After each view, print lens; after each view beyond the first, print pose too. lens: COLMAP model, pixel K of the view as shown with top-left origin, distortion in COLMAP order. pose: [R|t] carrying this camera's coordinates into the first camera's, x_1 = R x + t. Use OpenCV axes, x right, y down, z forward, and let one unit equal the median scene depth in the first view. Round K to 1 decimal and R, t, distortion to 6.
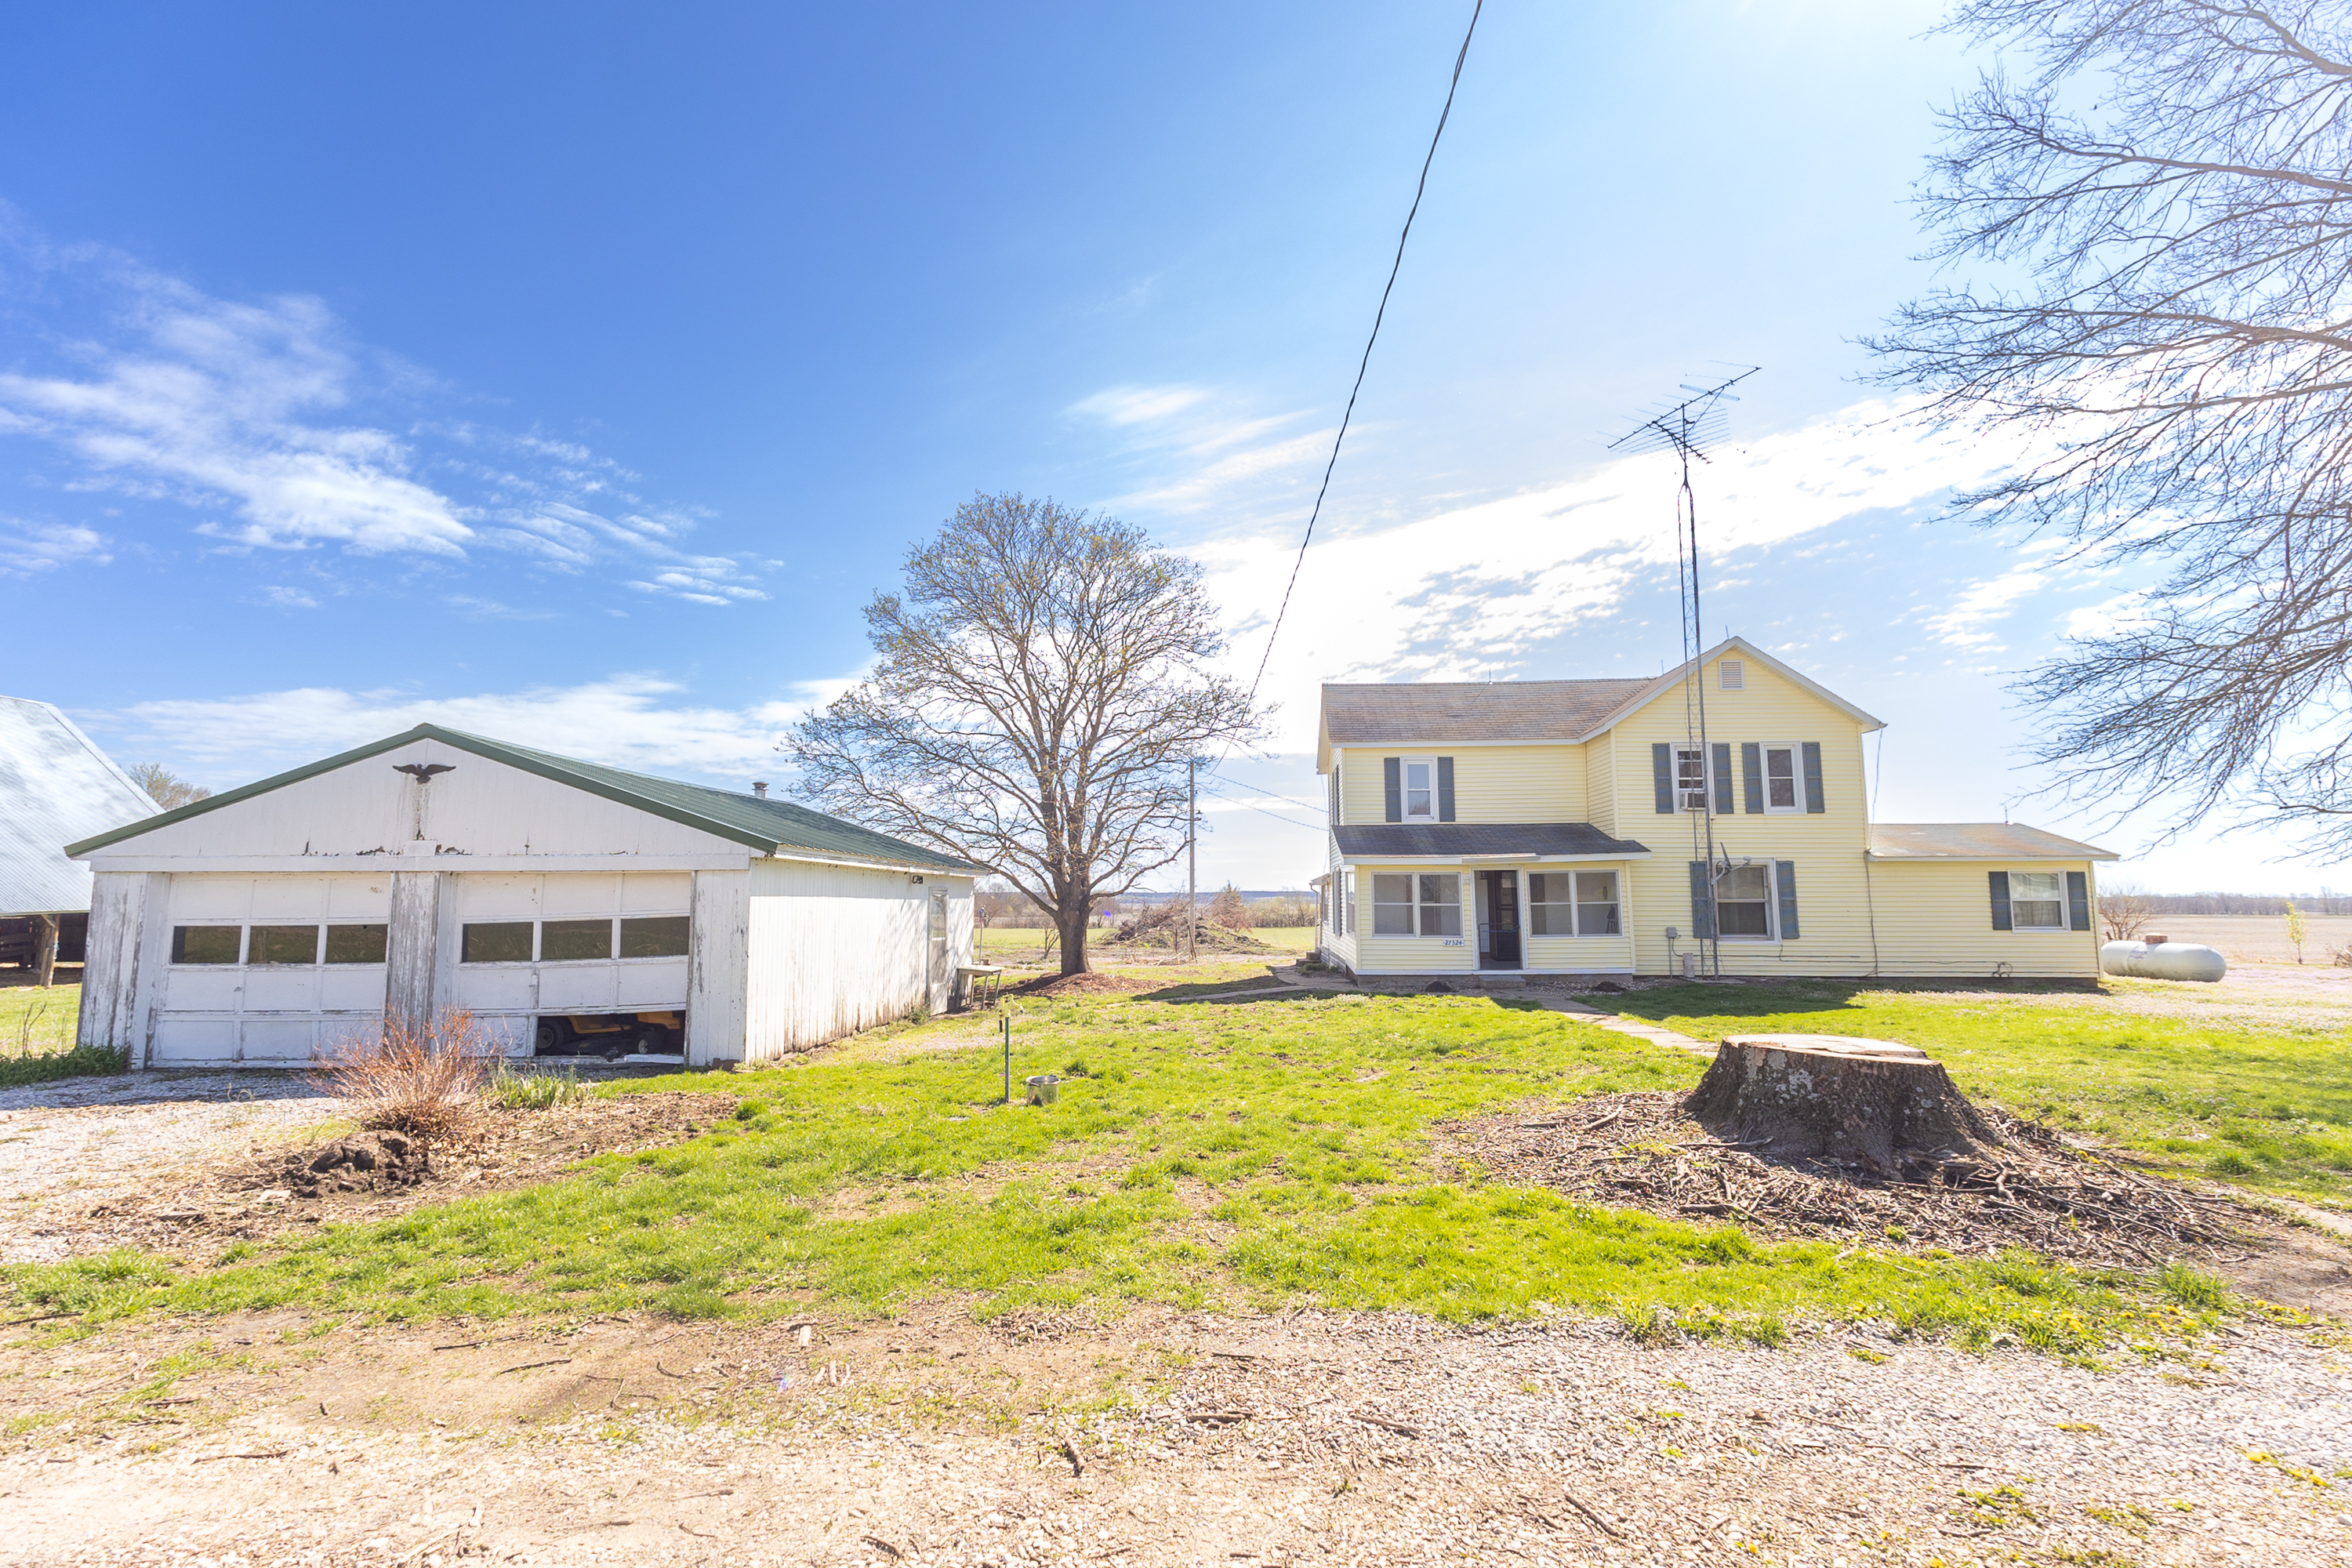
lens RADIAL K [[1114.1, 0, 1156.6], [0, 1114.1, 790.4], [0, 0, 1]] dist [0.025289, -0.005231]
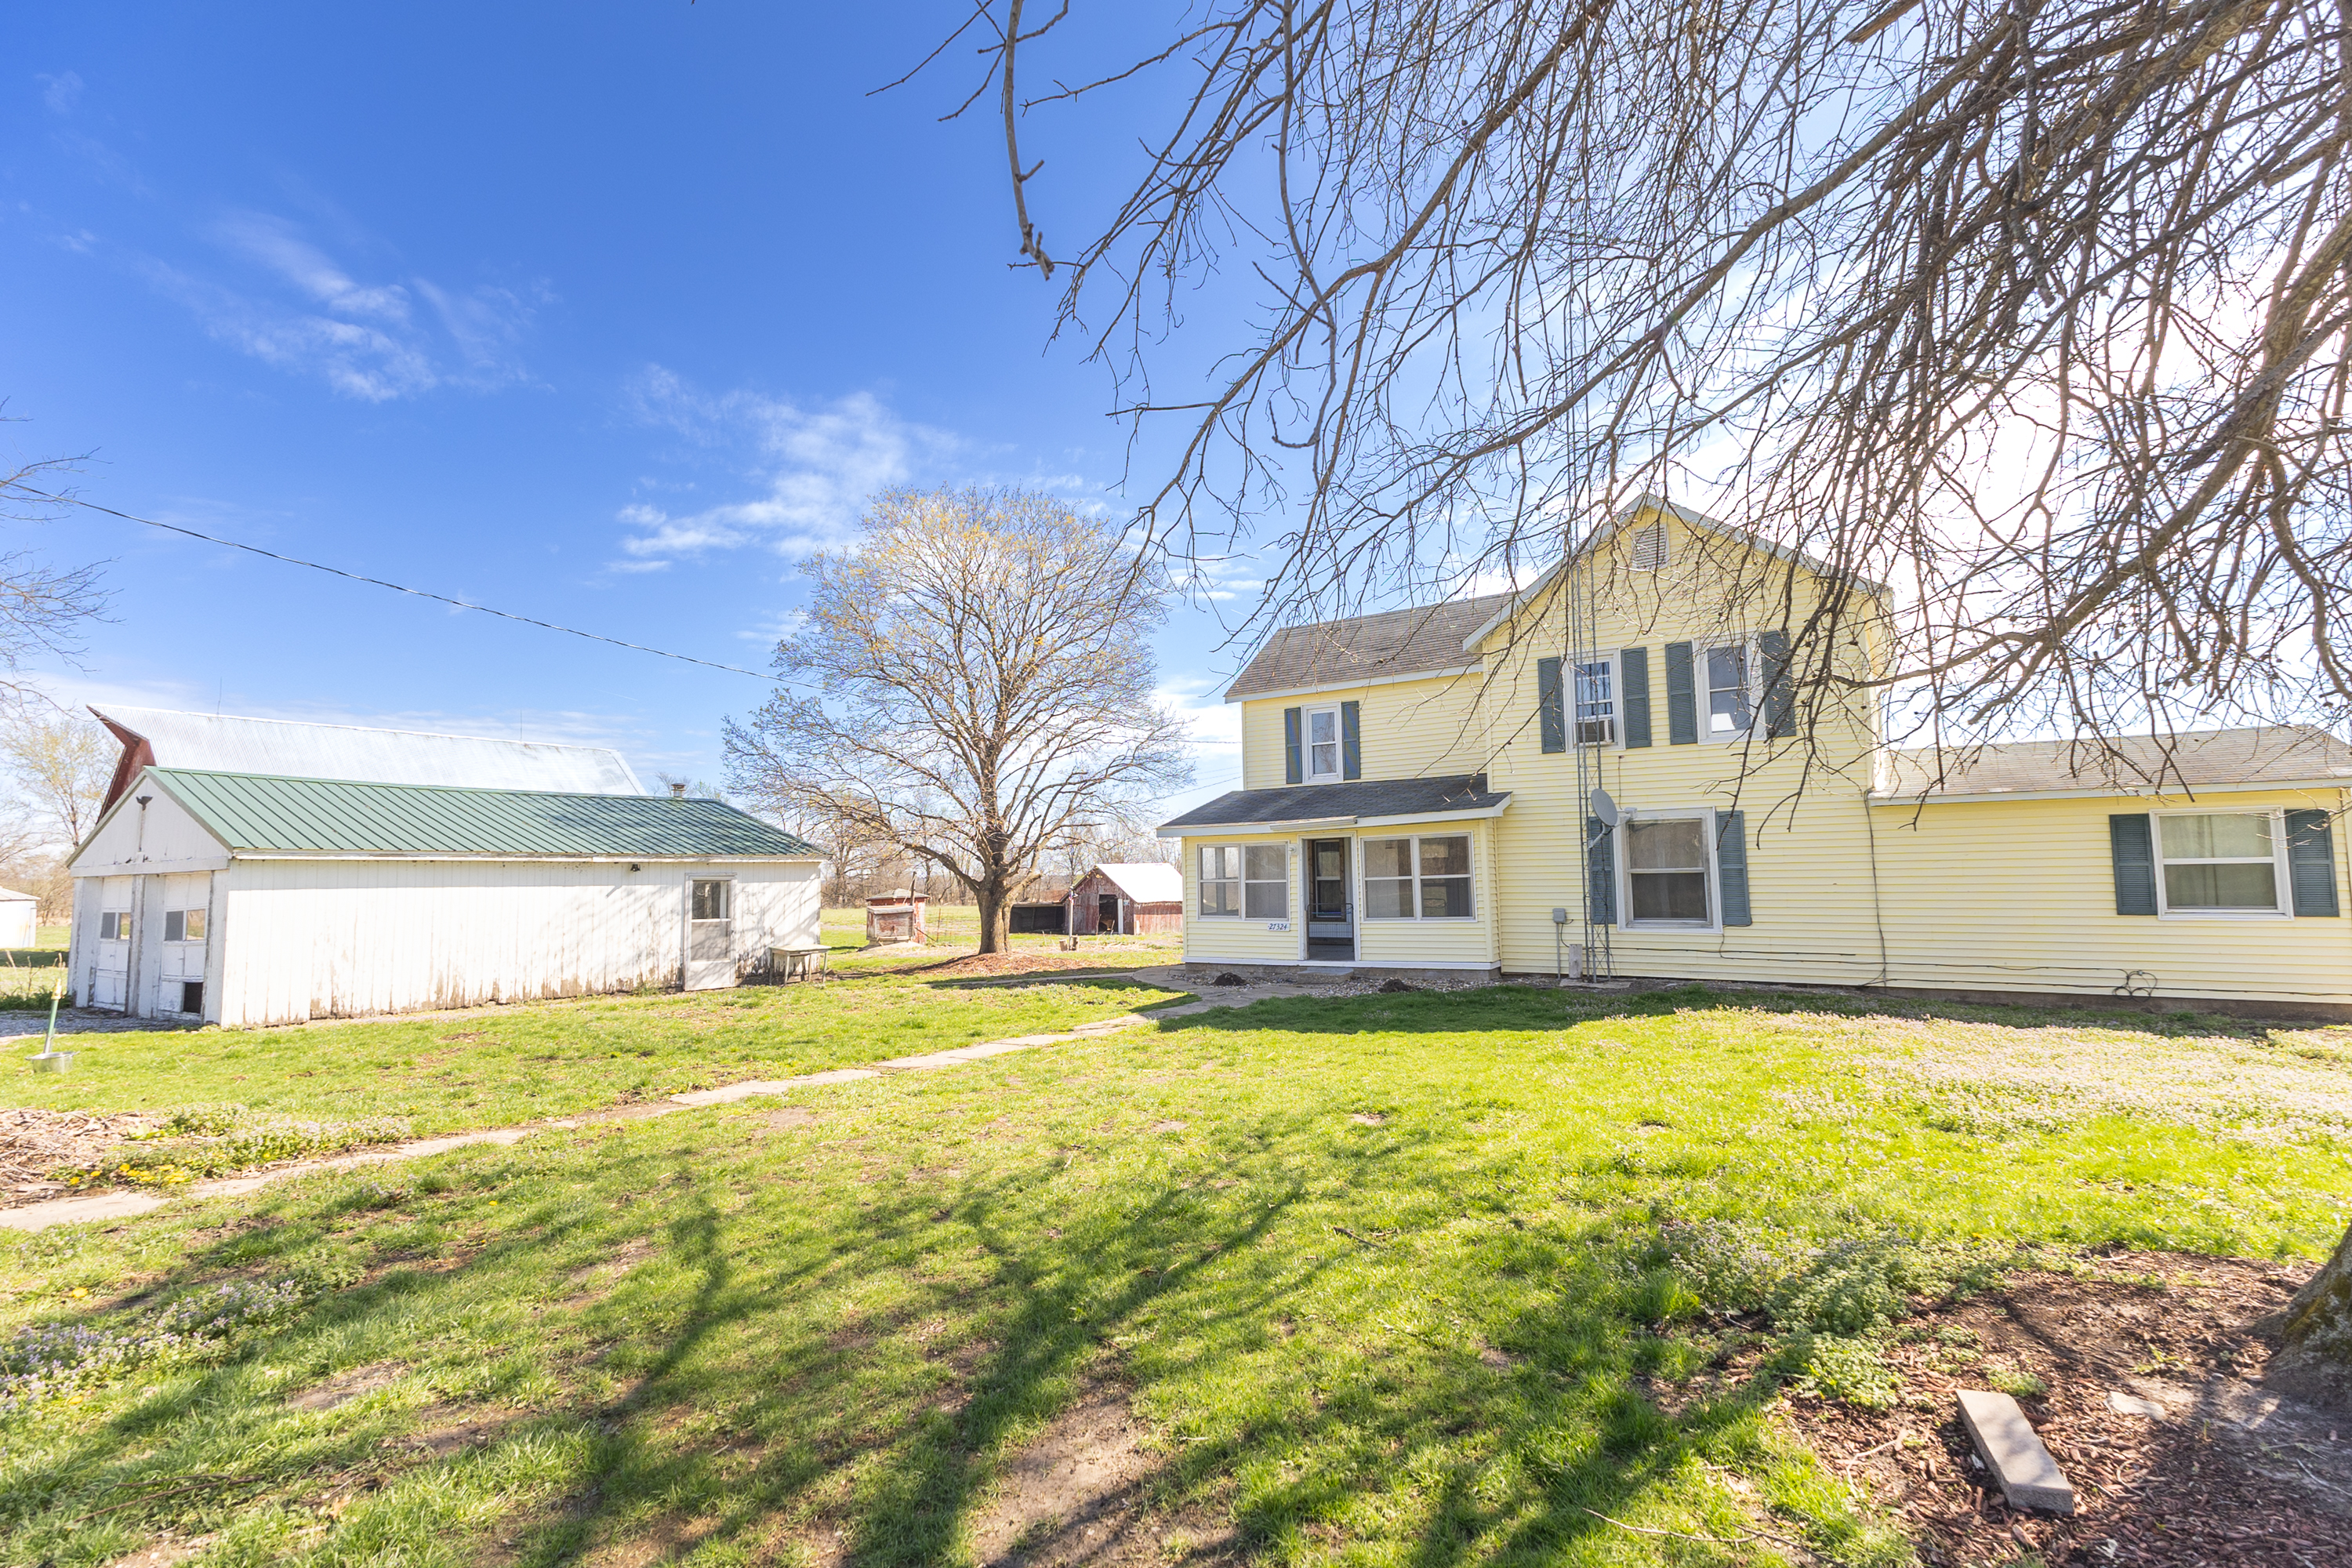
lens RADIAL K [[1114.1, 0, 1157.2], [0, 1114.1, 795.3], [0, 0, 1]] dist [0.025289, -0.005231]
pose [[0.854680, -0.050255, -0.516717, 0.614587], [0.066137, 0.997734, 0.012357, 0.021968], [0.514925, -0.044735, 0.856067, 0.243466]]
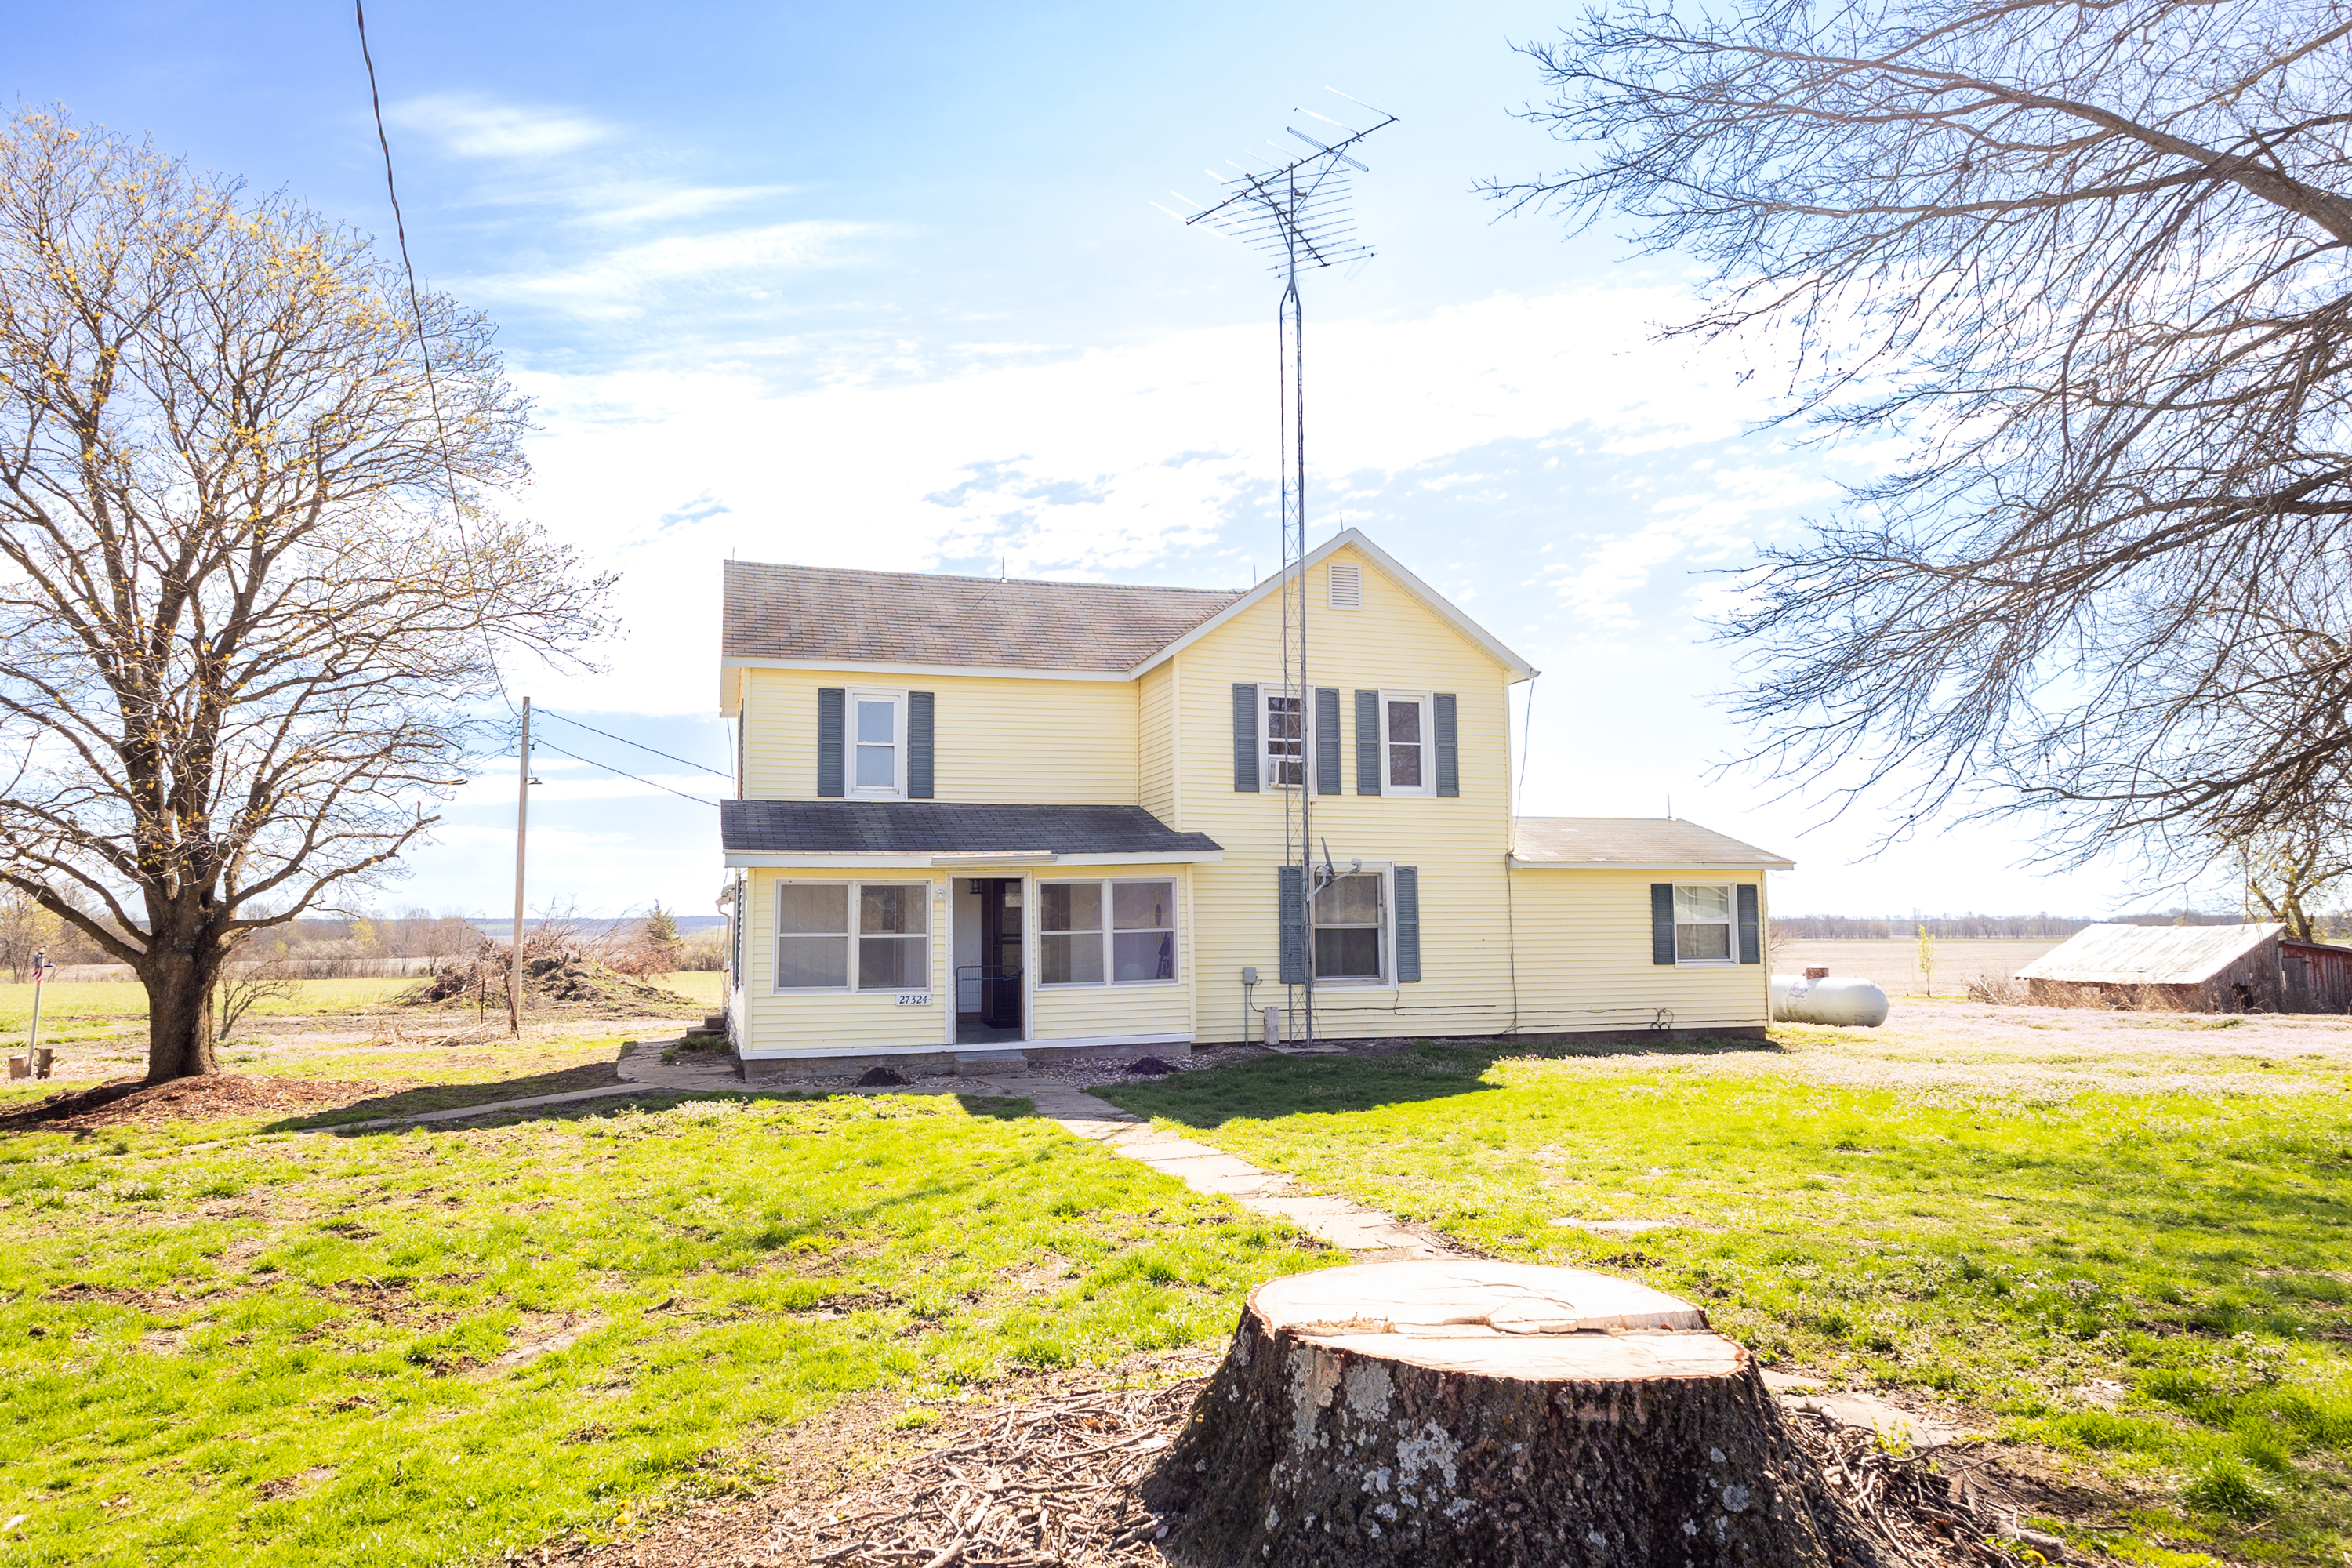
lens RADIAL K [[1552.1, 0, 1183.6], [0, 1552.1, 802.1], [0, 0, 1]] dist [0.031030, 0.007498]
pose [[0.933038, 0.024513, 0.358943, 0.099800], [-0.030709, 0.999461, 0.011570, 0.017358], [-0.358466, -0.021818, 0.933288, 0.178614]]
